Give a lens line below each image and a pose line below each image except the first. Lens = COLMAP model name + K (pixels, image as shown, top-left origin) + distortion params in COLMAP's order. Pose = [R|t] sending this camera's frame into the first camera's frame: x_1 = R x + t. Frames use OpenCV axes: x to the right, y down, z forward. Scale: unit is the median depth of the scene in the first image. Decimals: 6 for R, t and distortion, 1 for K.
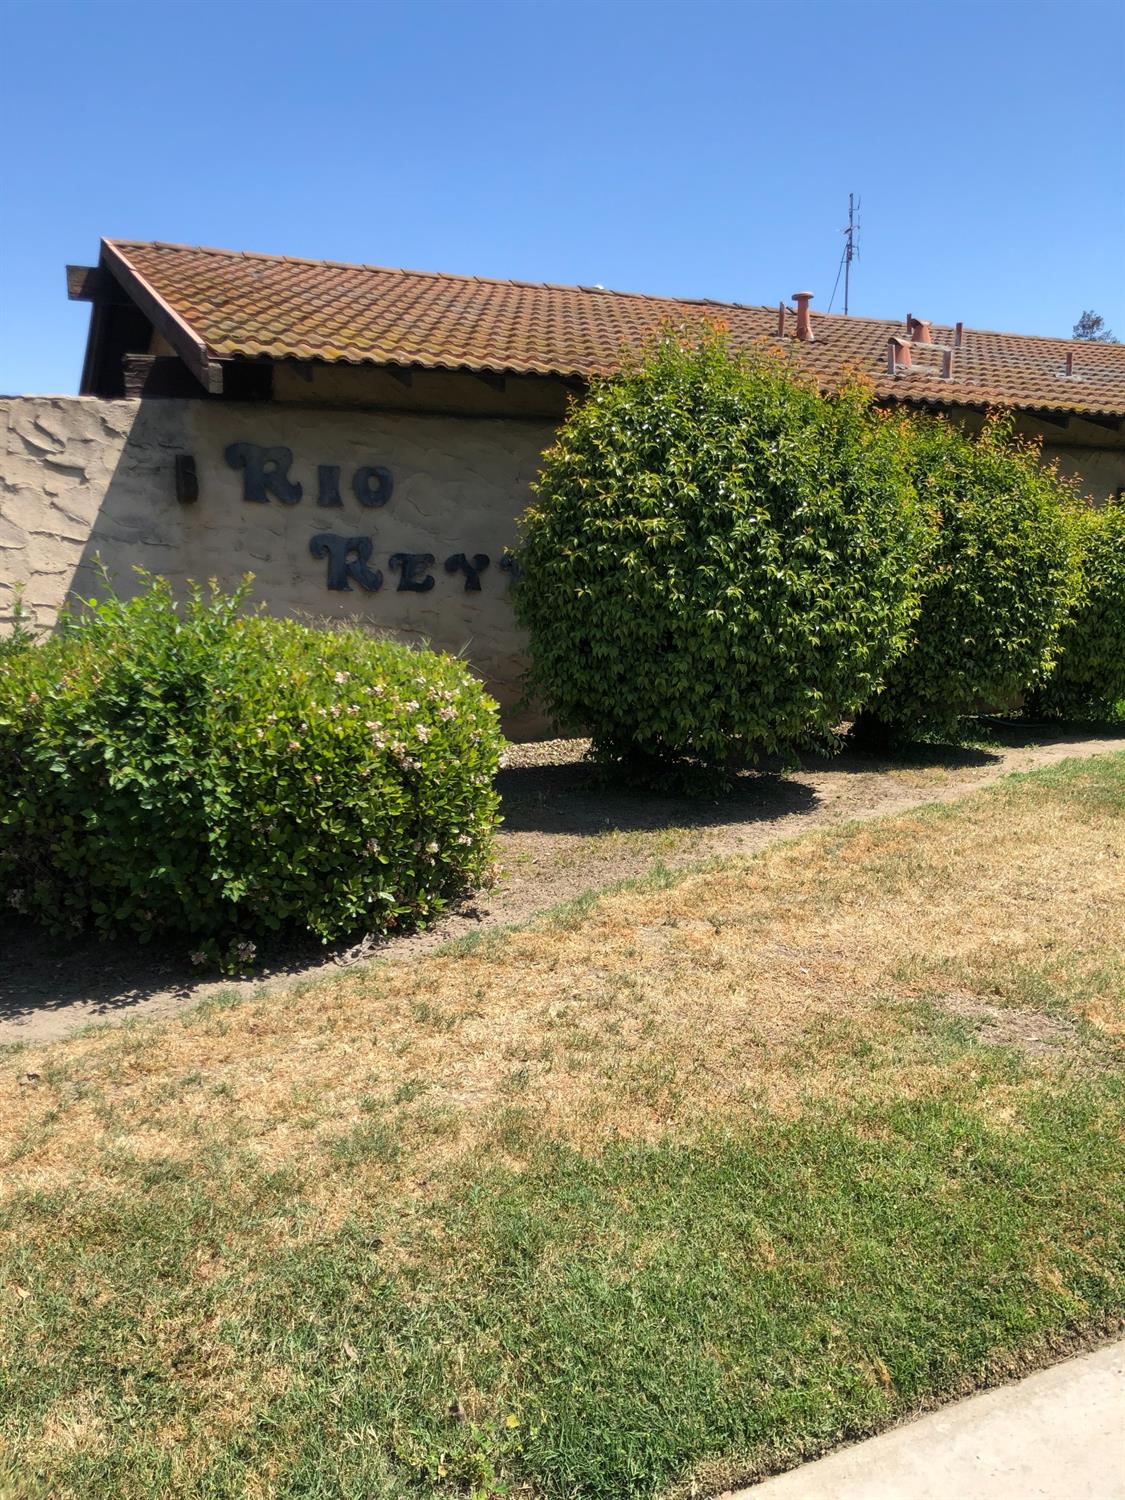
lens RADIAL K [[1487.8, 0, 559.4], [0, 1487.8, 857.0], [0, 0, 1]] dist [-0.051756, 0.226569]
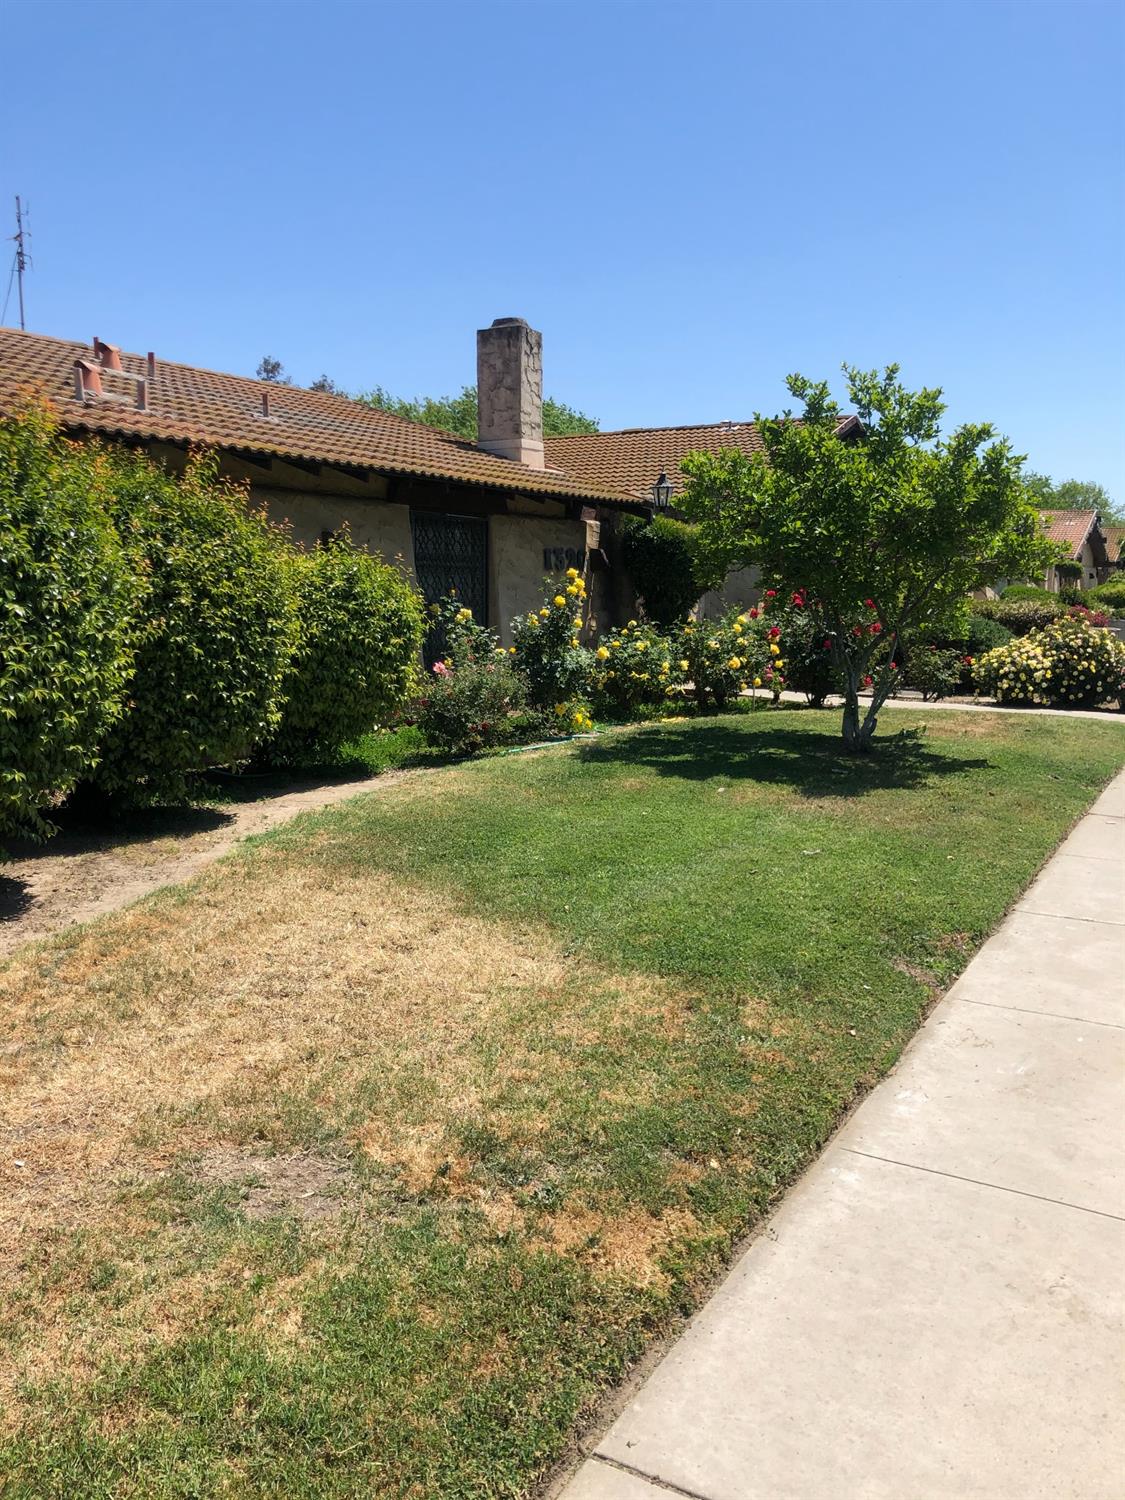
lens RADIAL K [[1487.8, 0, 559.4], [0, 1487.8, 857.0], [0, 0, 1]] dist [-0.051756, 0.226569]
pose [[0.872260, -0.072800, 0.483593, 0.027212], [0.081855, 0.996641, 0.002392, -0.035206], [-0.482143, 0.037498, 0.875290, 0.102799]]
